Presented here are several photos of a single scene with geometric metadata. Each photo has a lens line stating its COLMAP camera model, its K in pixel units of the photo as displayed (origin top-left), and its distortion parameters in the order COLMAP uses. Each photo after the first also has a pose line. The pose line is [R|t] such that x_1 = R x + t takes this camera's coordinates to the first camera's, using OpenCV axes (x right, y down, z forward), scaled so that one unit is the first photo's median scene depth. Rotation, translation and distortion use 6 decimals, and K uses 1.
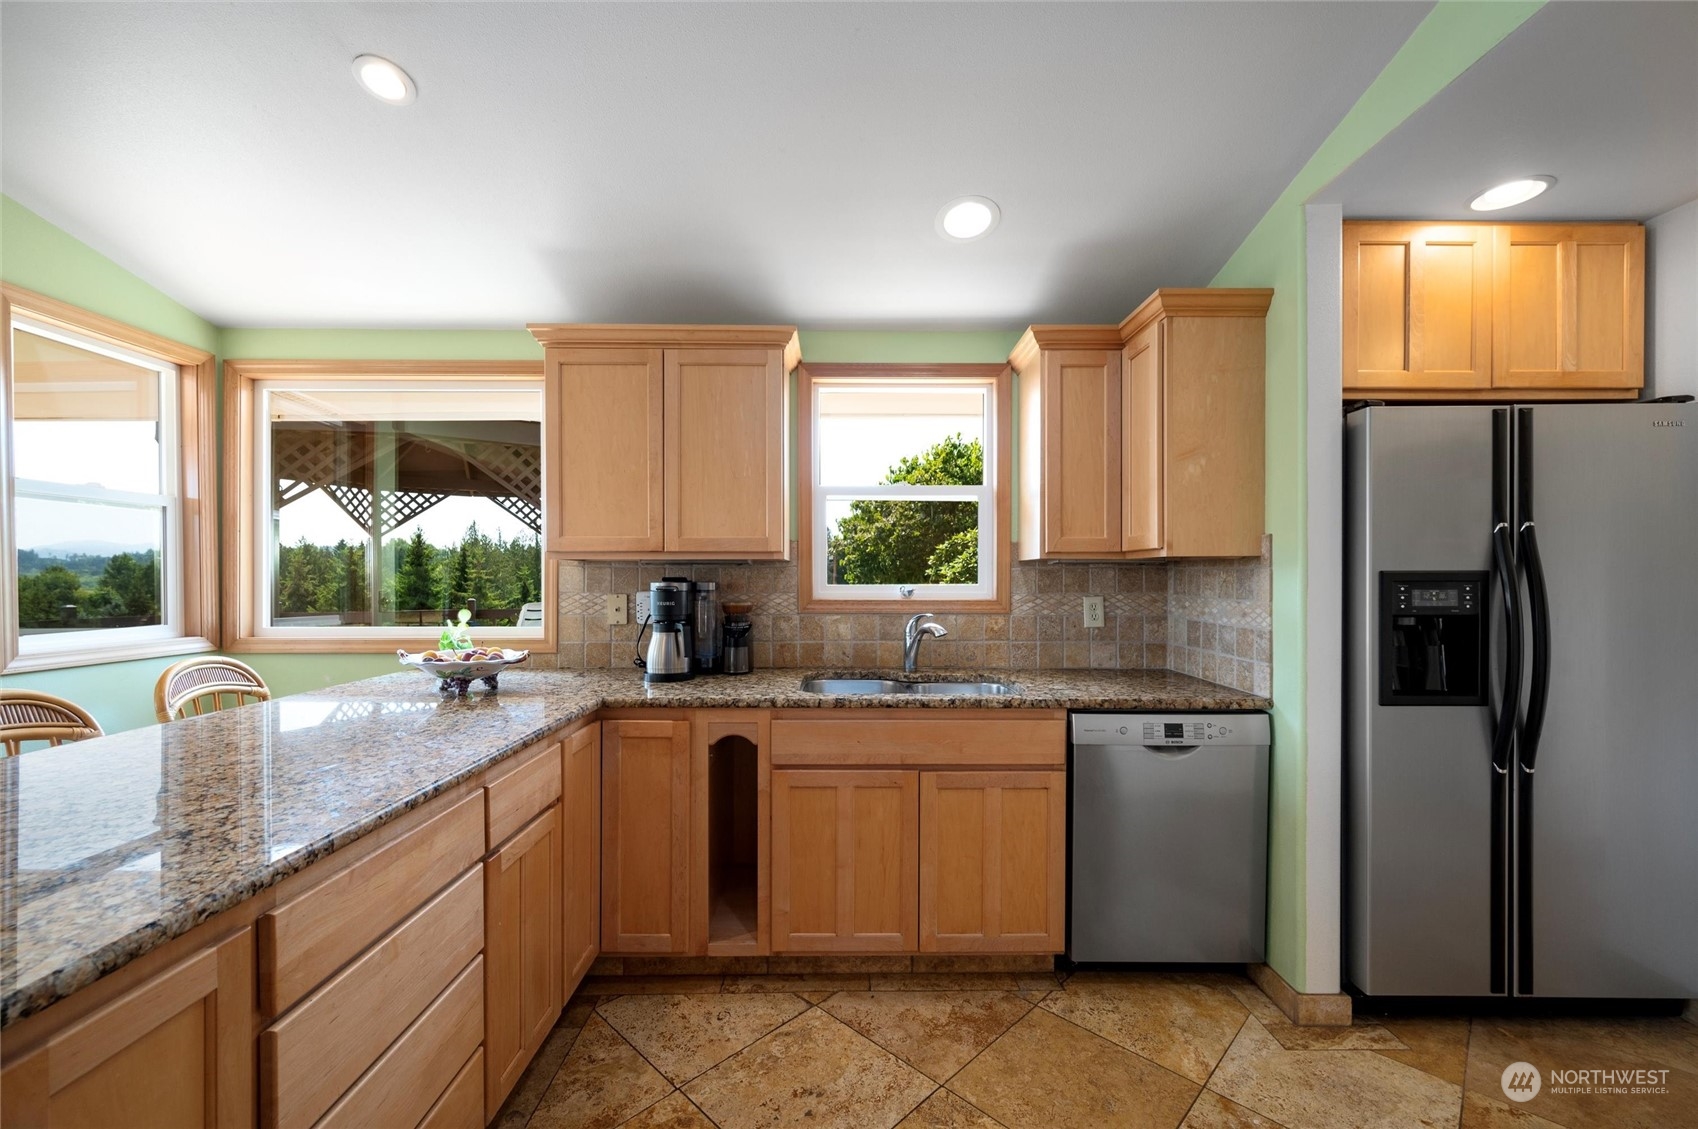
lens RADIAL K [[678.2, 0, 845.6], [0, 678.2, 584.2], [0, 0, 1]] dist [-0.000044, -0.000616]
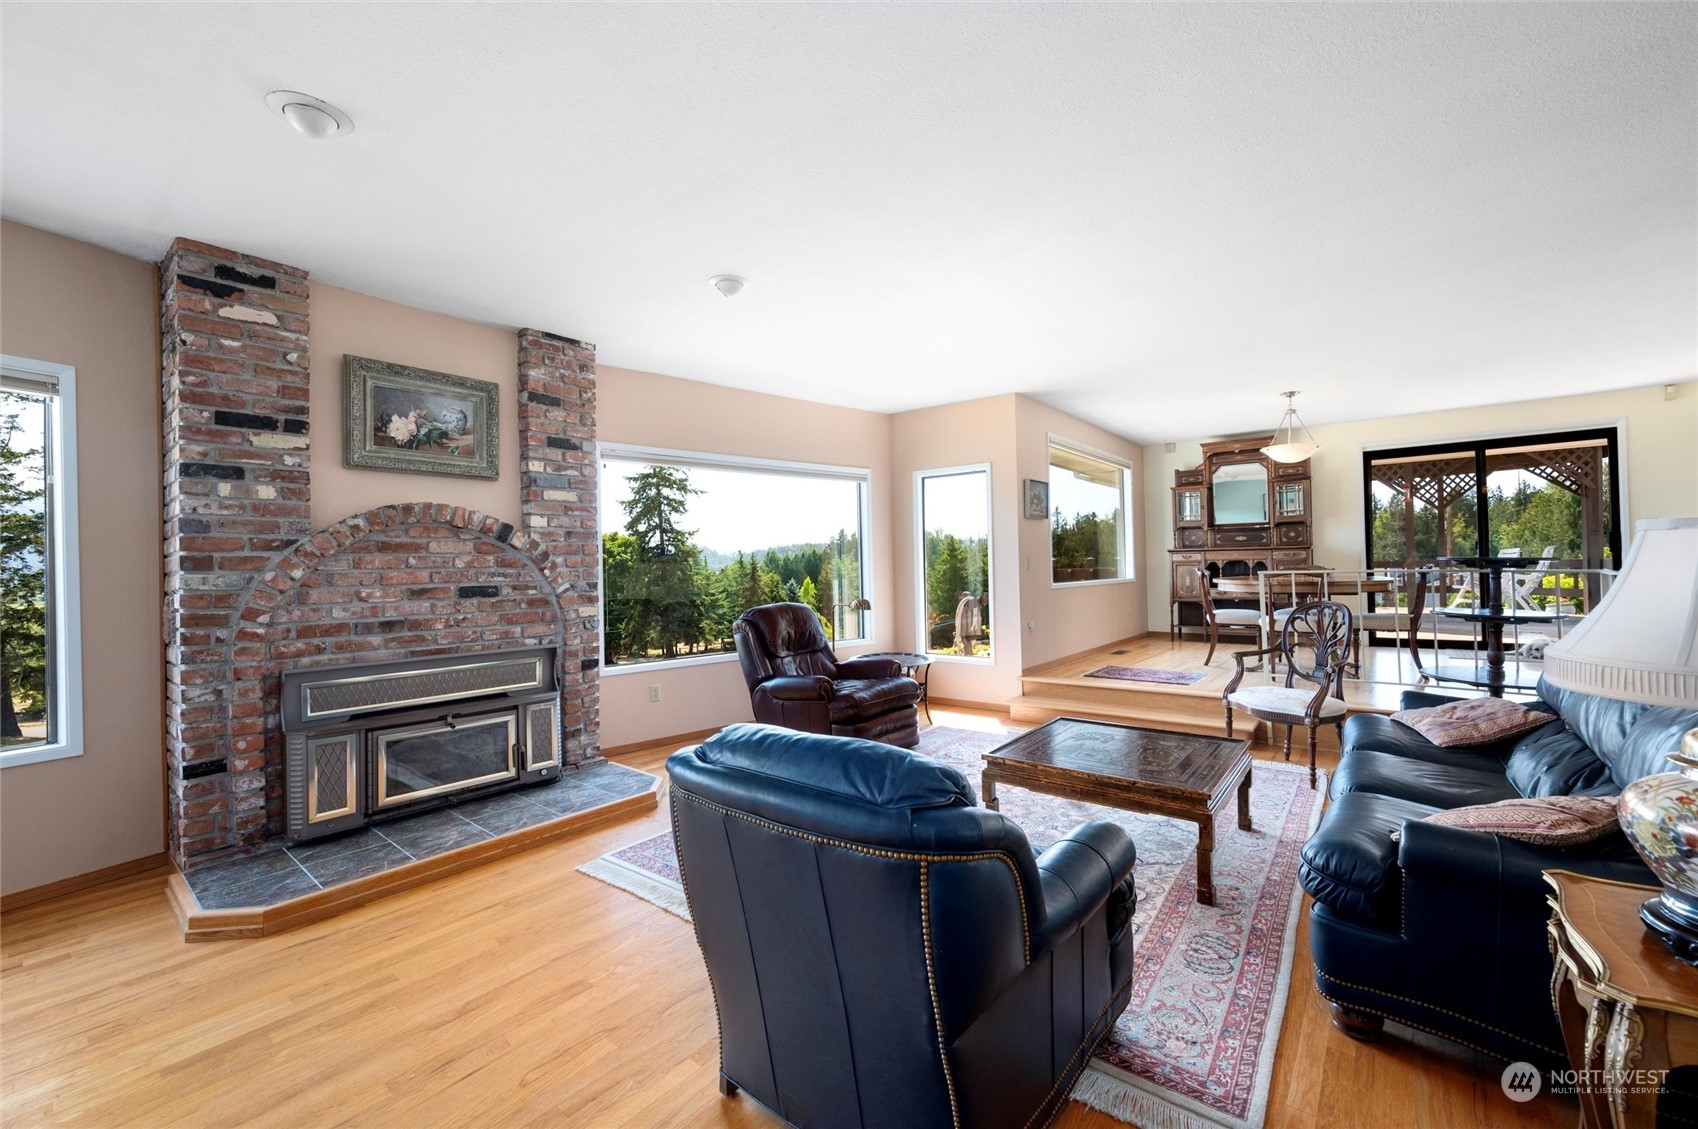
lens RADIAL K [[678.2, 0, 845.2], [0, 678.2, 571.1], [0, 0, 1]] dist [-0.000044, -0.000616]
pose [[0.768145, -0.008293, -0.640222, -1.949920], [0.012345, 0.999922, 0.001859, 0.175544], [0.640157, -0.009332, 0.768188, -3.075288]]
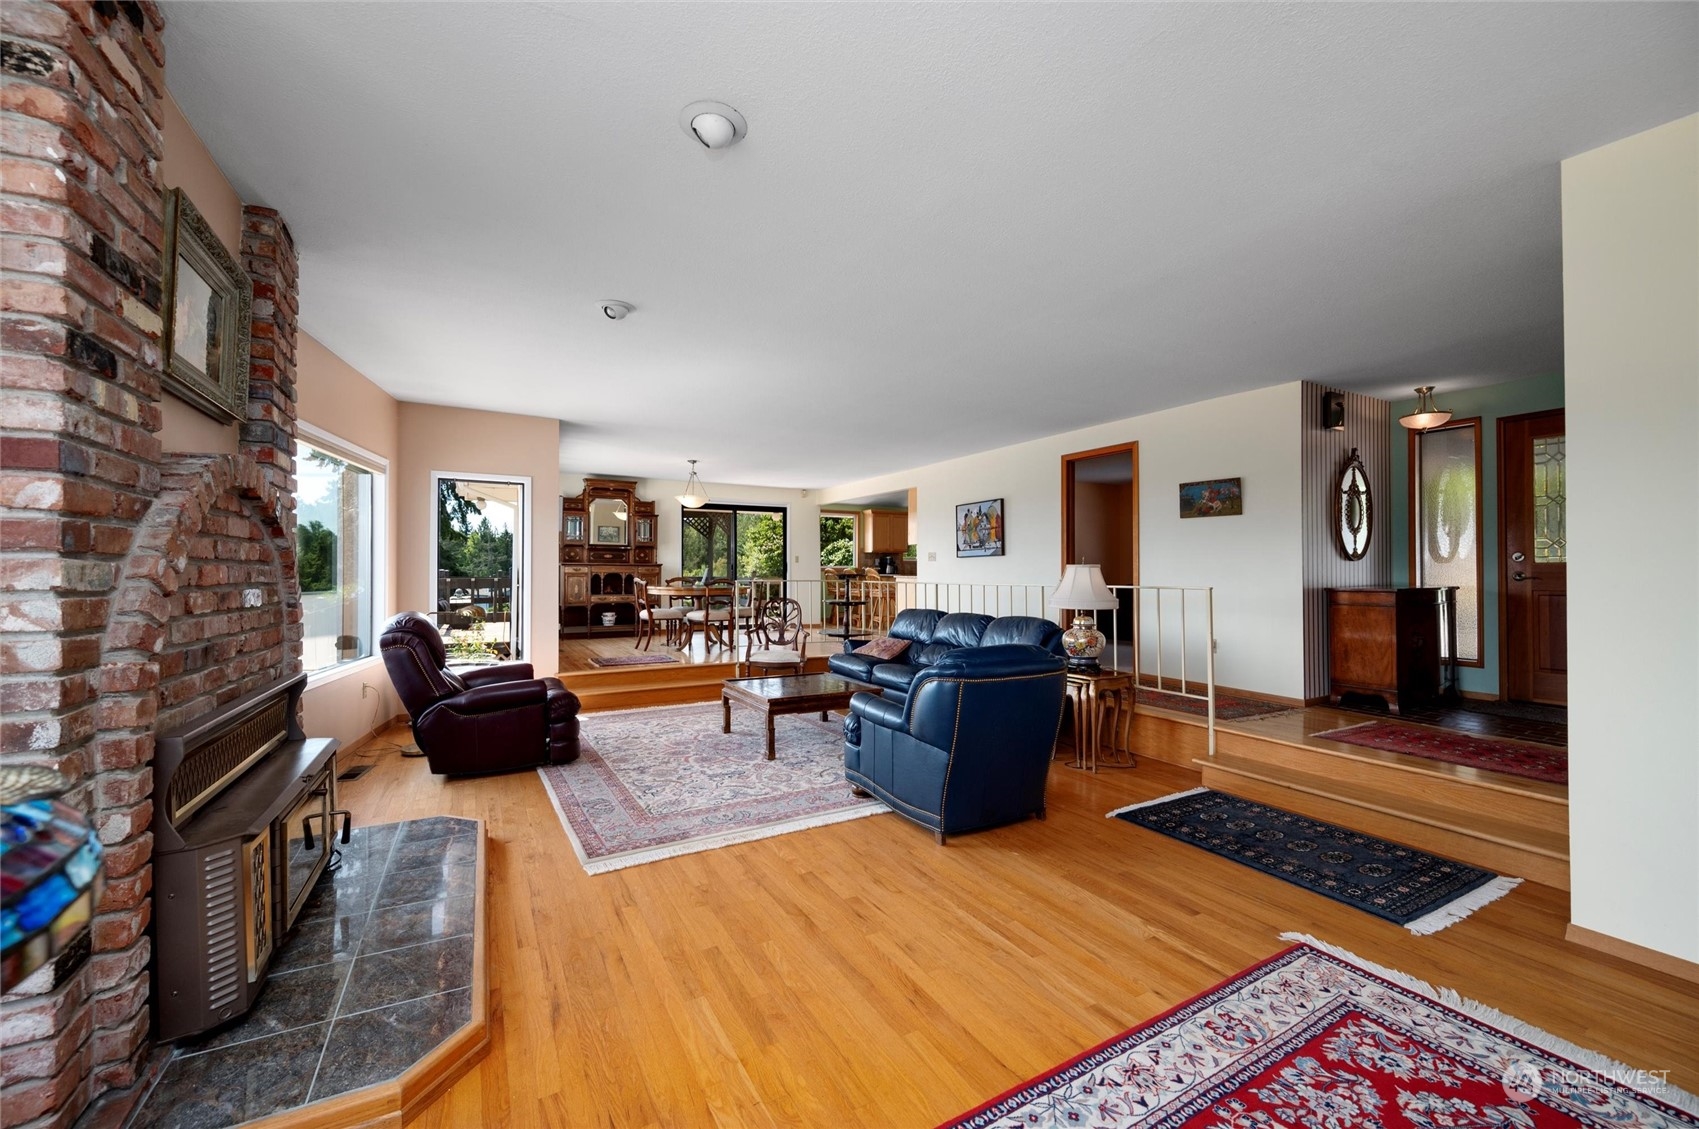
lens RADIAL K [[678.6, 0, 833.4], [0, 678.6, 550.0], [0, 0, 1]] dist [-0.000044, -0.000616]
pose [[0.886134, 0.022205, 0.462896, -3.285551], [-0.001730, 0.999003, -0.044611, 0.193806], [-0.463425, 0.038731, 0.885289, -3.709821]]
